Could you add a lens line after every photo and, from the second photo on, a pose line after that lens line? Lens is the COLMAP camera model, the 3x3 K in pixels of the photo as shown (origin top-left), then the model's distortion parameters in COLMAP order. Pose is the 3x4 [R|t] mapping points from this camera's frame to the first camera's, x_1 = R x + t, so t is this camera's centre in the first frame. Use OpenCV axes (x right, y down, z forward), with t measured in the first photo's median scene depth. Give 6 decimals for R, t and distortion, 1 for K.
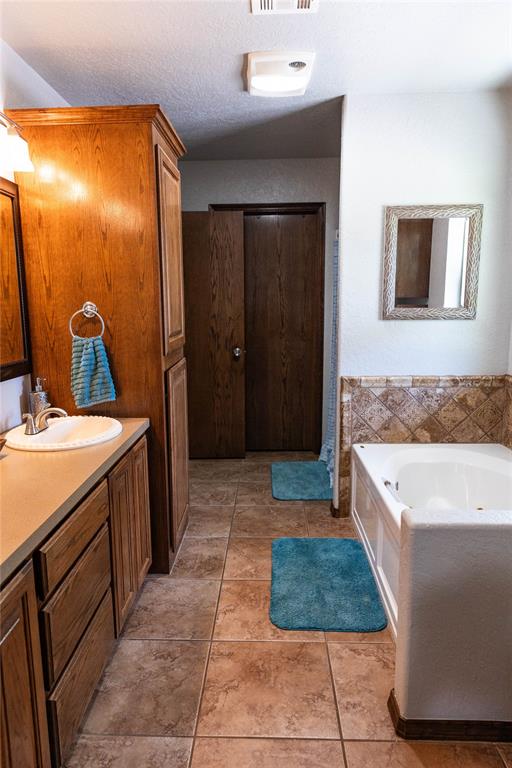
lens RADIAL K [[526.0, 0, 254.1], [0, 526.0, 382.0], [0, 0, 1]] dist [0.011494, -0.001060]
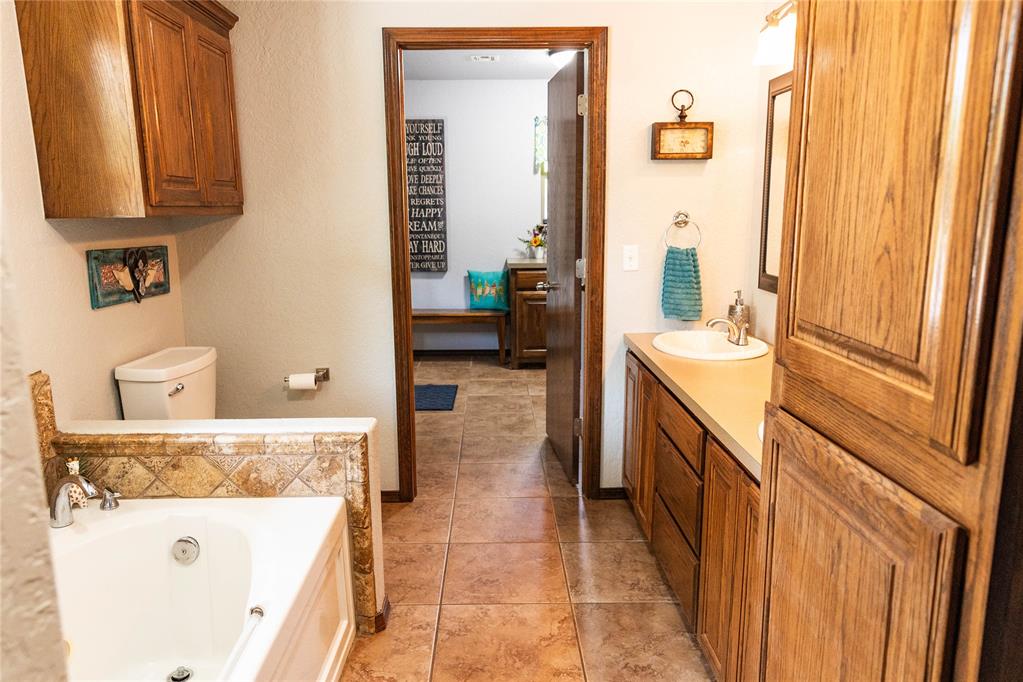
lens RADIAL K [[700.6, 0, 511.4], [0, 700.6, 340.9], [0, 0, 1]] dist [0.011494, -0.001060]
pose [[-0.998157, 0.028513, -0.053563, 0.067367], [0.008559, 0.940054, 0.340918, -0.315769], [0.060073, 0.339831, -0.938566, 1.909271]]
